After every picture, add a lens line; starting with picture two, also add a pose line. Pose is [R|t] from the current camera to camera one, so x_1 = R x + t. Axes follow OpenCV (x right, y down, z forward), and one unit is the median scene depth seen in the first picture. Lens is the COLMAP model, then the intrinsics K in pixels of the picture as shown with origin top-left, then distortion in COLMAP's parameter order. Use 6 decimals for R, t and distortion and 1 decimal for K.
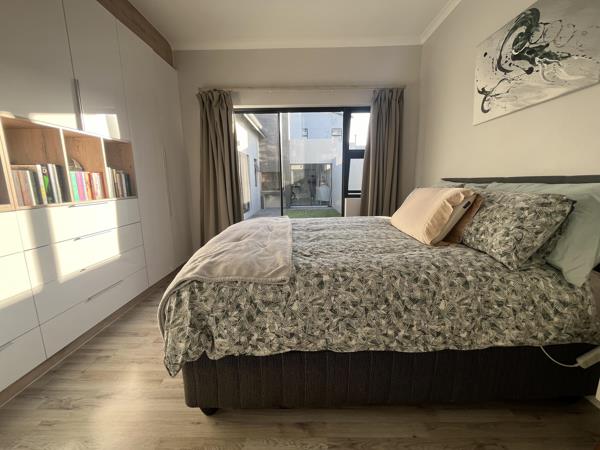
lens RADIAL K [[244.6, 0, 299.0], [0, 244.6, 223.2], [0, 0, 1]] dist [0.000193, 0.000071]
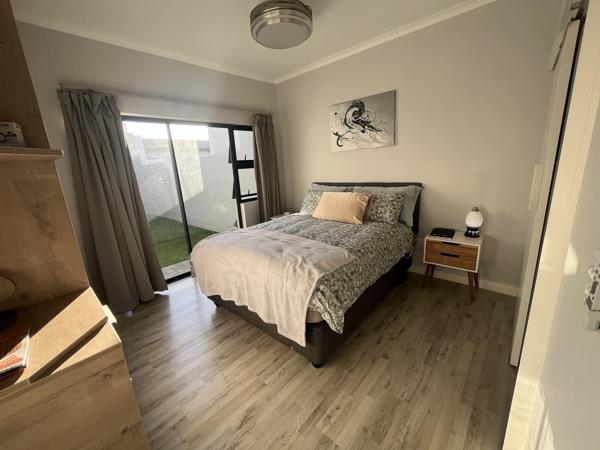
lens RADIAL K [[244.6, 0, 299.9], [0, 244.6, 225.2], [0, 0, 1]] dist [0.000193, 0.000071]
pose [[0.658934, -0.206370, 0.723338, -0.960542], [0.178302, 0.977075, 0.116335, -0.173212], [-0.730763, 0.052315, 0.680624, 0.032407]]
